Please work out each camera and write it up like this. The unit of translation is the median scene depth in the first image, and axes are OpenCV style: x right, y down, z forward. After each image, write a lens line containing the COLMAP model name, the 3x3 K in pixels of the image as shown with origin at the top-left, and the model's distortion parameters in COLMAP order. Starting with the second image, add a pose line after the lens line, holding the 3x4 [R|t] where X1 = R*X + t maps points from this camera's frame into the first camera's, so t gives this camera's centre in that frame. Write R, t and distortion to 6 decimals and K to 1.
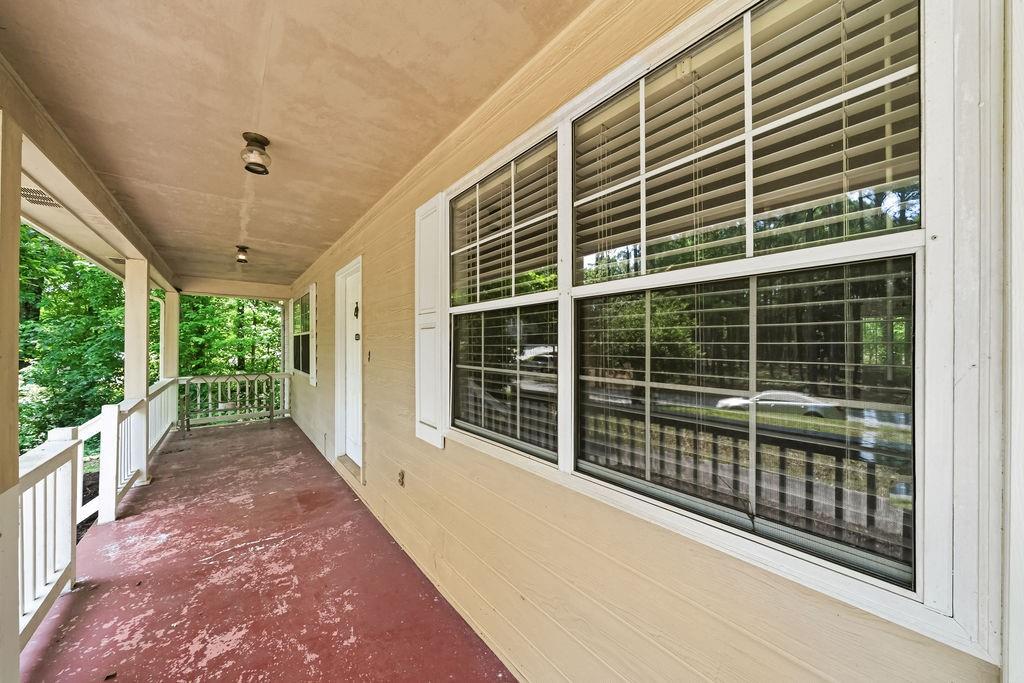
lens RADIAL K [[346.5, 0, 514.4], [0, 346.5, 342.5], [0, 0, 1]] dist [-0.005312, -0.000082]
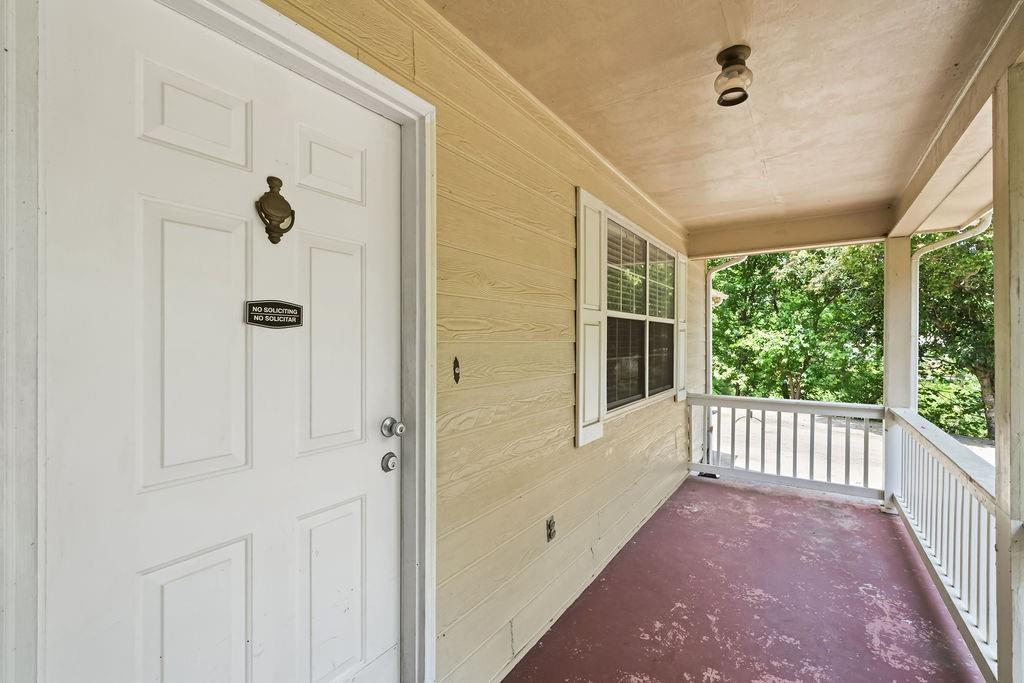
lens RADIAL K [[436.0, 0, 512.0], [0, 436.0, 341.5], [0, 0, 1]] dist [-0.000211, -0.000011]
pose [[-0.269469, -0.002707, 0.963005, -1.513637], [0.000426, 0.999996, 0.002930, 0.002799], [-0.963009, 0.001199, -0.269467, 1.707865]]
